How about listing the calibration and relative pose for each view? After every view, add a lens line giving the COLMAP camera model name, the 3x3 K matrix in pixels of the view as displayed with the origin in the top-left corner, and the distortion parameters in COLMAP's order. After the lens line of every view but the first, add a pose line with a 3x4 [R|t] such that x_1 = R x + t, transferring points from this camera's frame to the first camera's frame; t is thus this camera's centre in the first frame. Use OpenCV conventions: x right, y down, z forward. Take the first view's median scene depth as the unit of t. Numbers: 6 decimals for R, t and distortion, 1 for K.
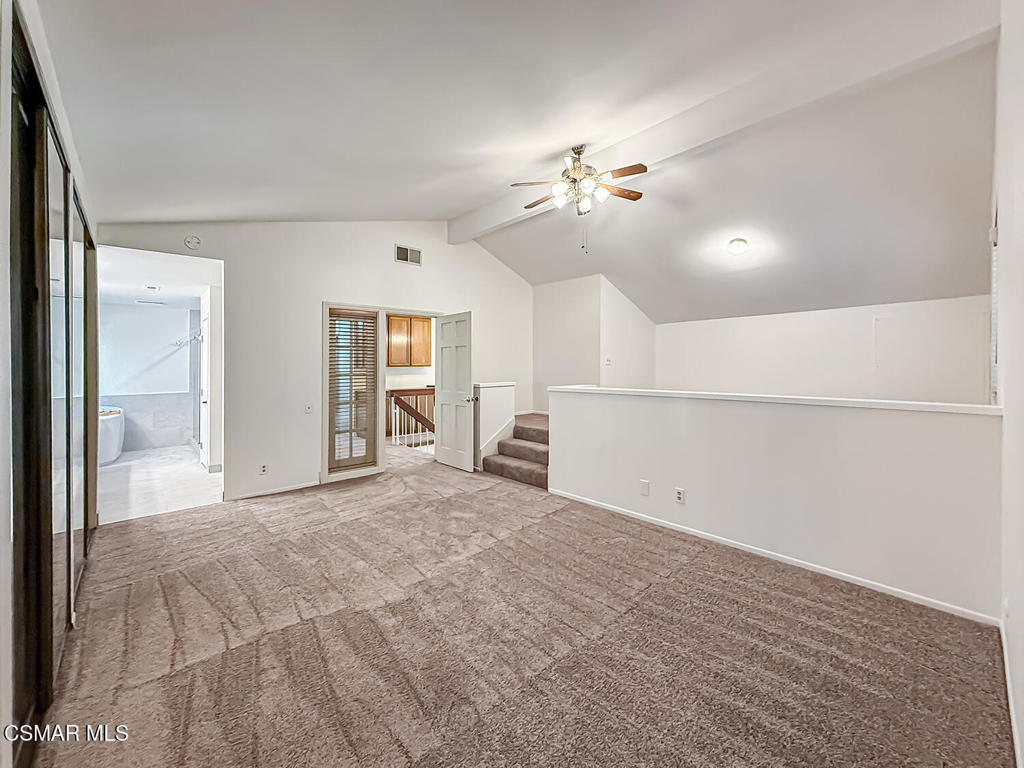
lens RADIAL K [[418.3, 0, 511.2], [0, 418.3, 359.3], [0, 0, 1]] dist [-0.000430, 0.000188]
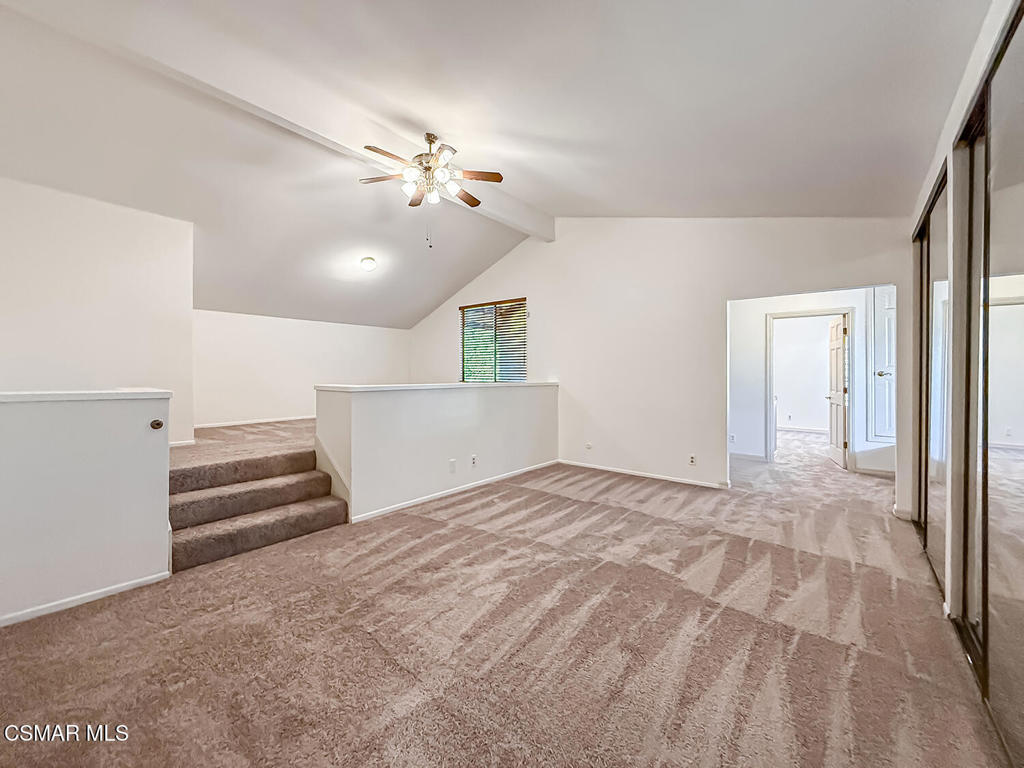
lens RADIAL K [[418.3, 0, 511.2], [0, 418.3, 359.3], [0, 0, 1]] dist [-0.000430, 0.000188]
pose [[-0.155690, 0.032600, 0.987268, -0.720060], [-0.029396, 0.998860, -0.037618, 0.036130], [-0.987369, -0.034879, -0.154554, 0.835339]]
